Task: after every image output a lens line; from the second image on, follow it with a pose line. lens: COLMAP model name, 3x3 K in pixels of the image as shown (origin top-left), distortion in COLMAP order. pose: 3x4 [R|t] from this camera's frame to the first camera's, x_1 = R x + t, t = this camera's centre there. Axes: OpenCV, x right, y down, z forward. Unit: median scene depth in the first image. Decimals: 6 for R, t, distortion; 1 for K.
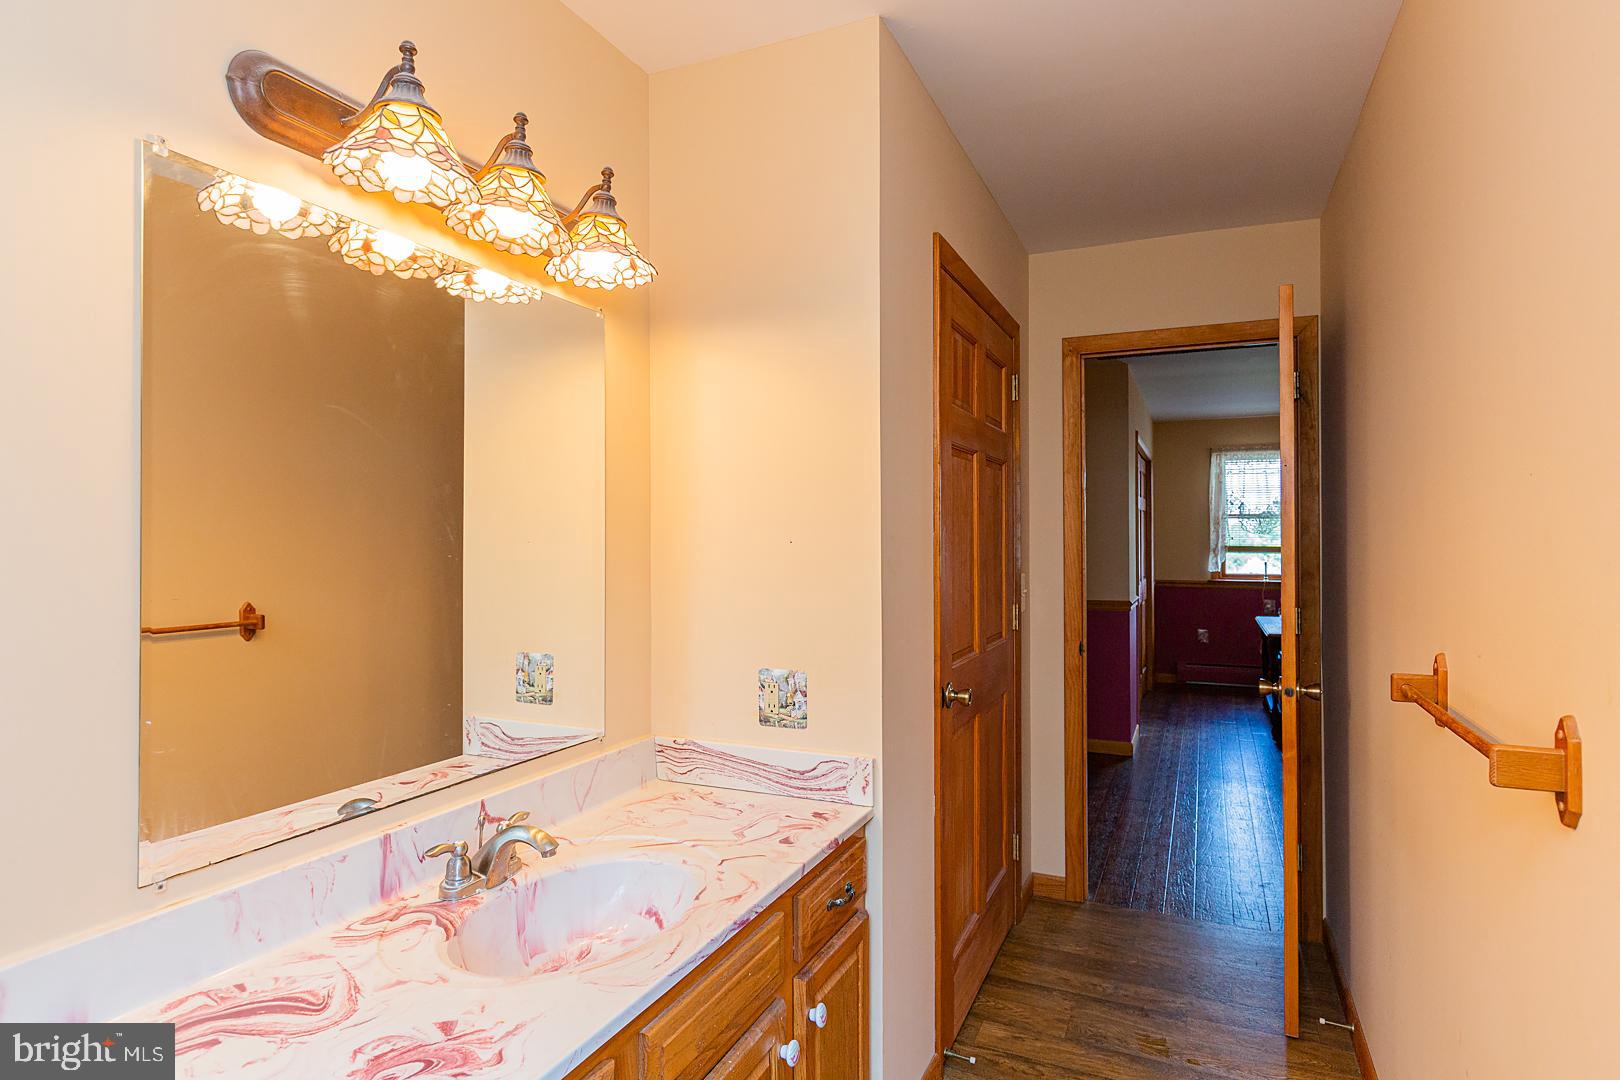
lens RADIAL K [[882.1, 0, 807.6], [0, 882.1, 537.5], [0, 0, 1]] dist [-0.000709, 0.000456]
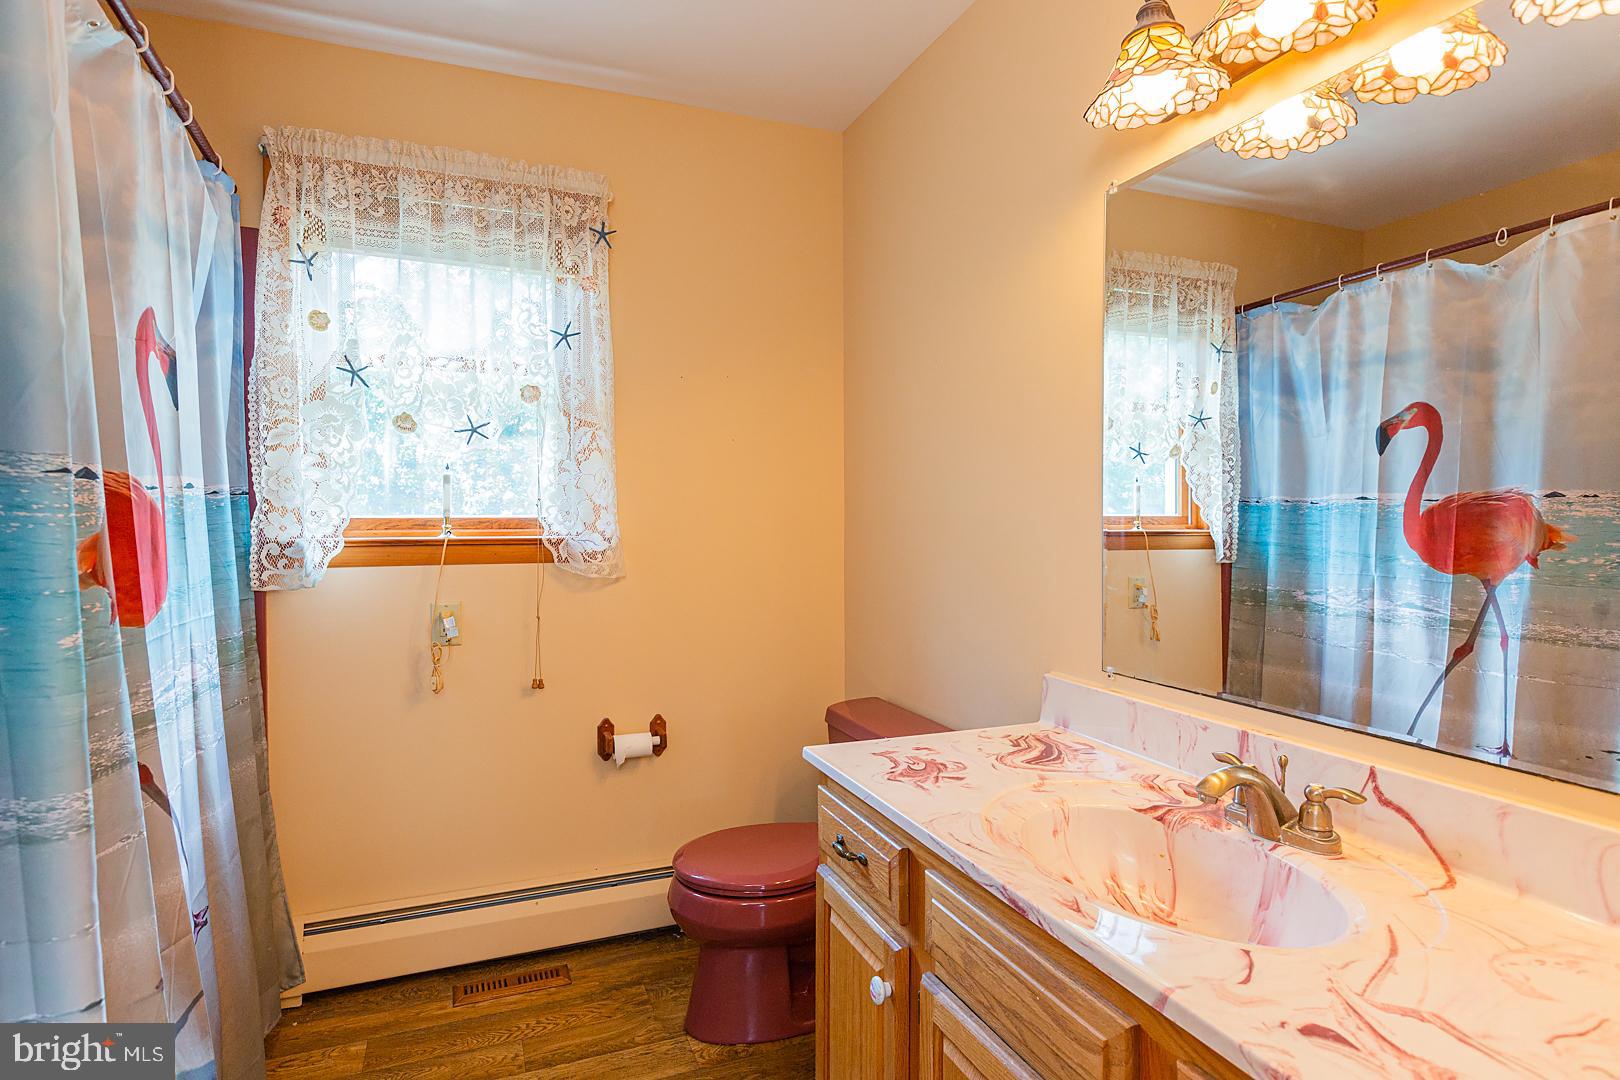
lens RADIAL K [[896.8, 0, 804.1], [0, 896.8, 526.1], [0, 0, 1]] dist [-0.002929, -0.000740]
pose [[-0.707694, 0.008029, -0.706473, 0.635634], [0.002798, 0.999959, 0.008562, 0.107065], [0.706513, 0.004083, -0.707688, 1.494499]]
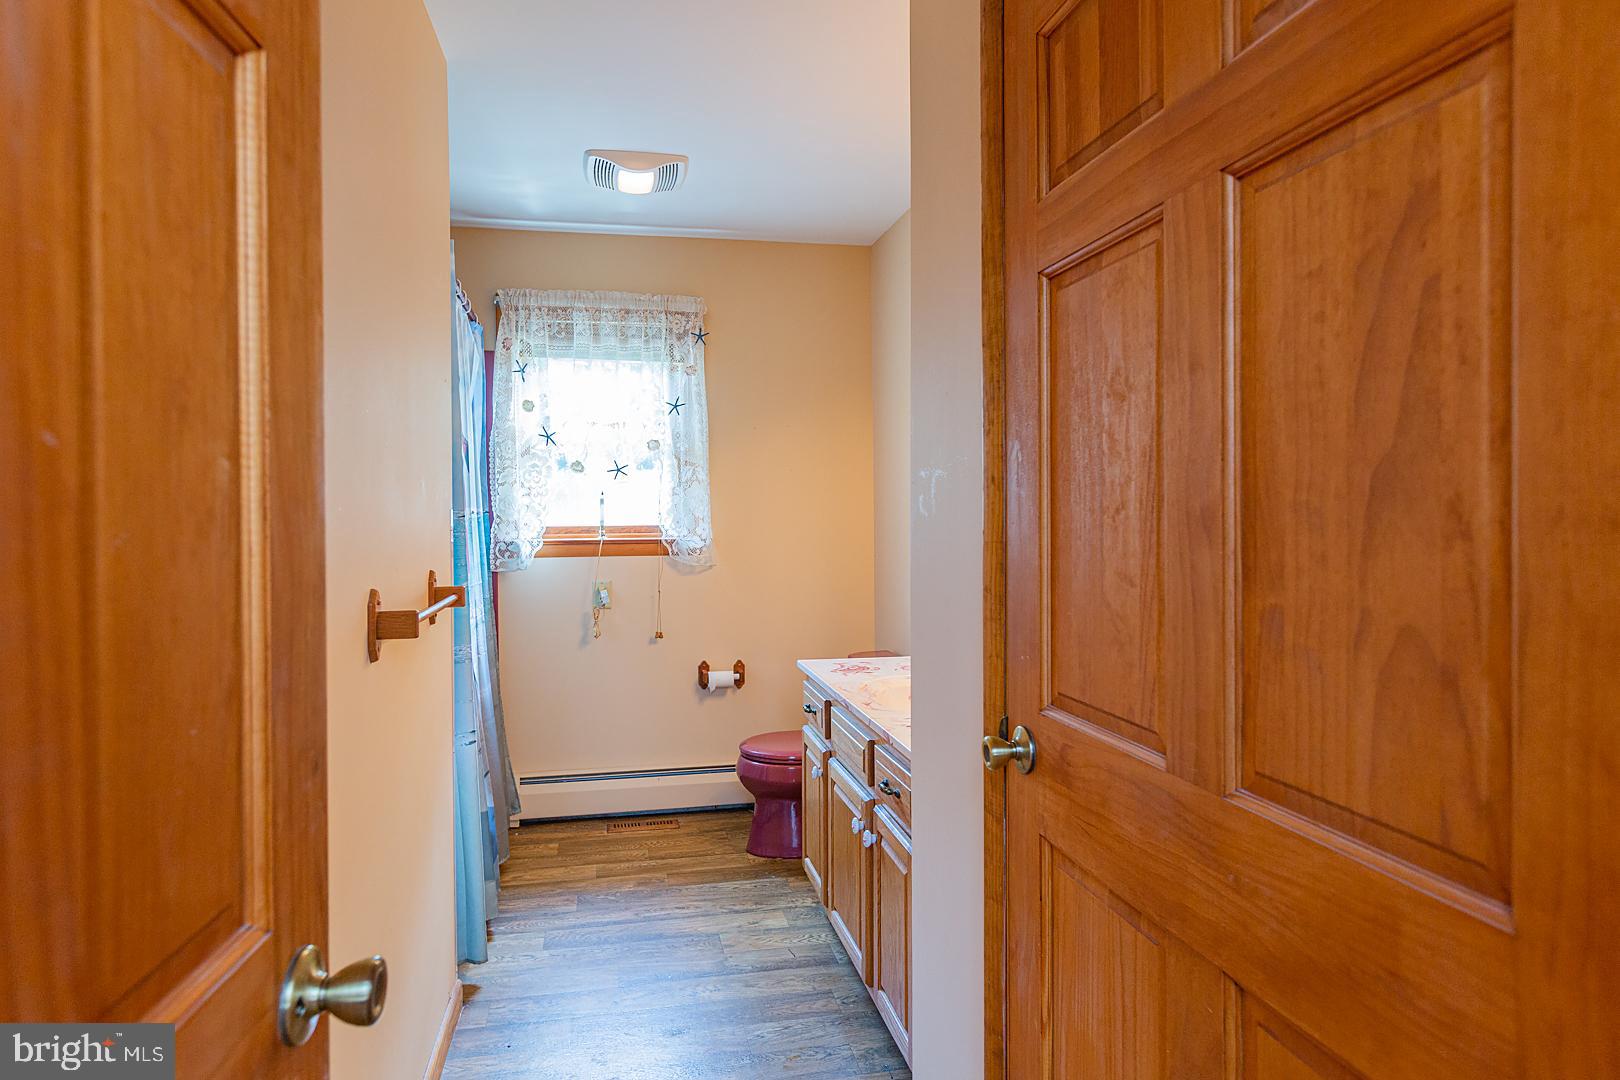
lens RADIAL K [[915.0, 0, 752.5], [0, 915.0, 517.0], [0, 0, 1]] dist [-0.000667, -0.000083]
pose [[-0.837957, 0.008151, -0.545675, 0.868636], [0.007927, 0.999965, 0.002764, 0.086097], [0.545679, -0.002009, -0.837992, 1.998176]]
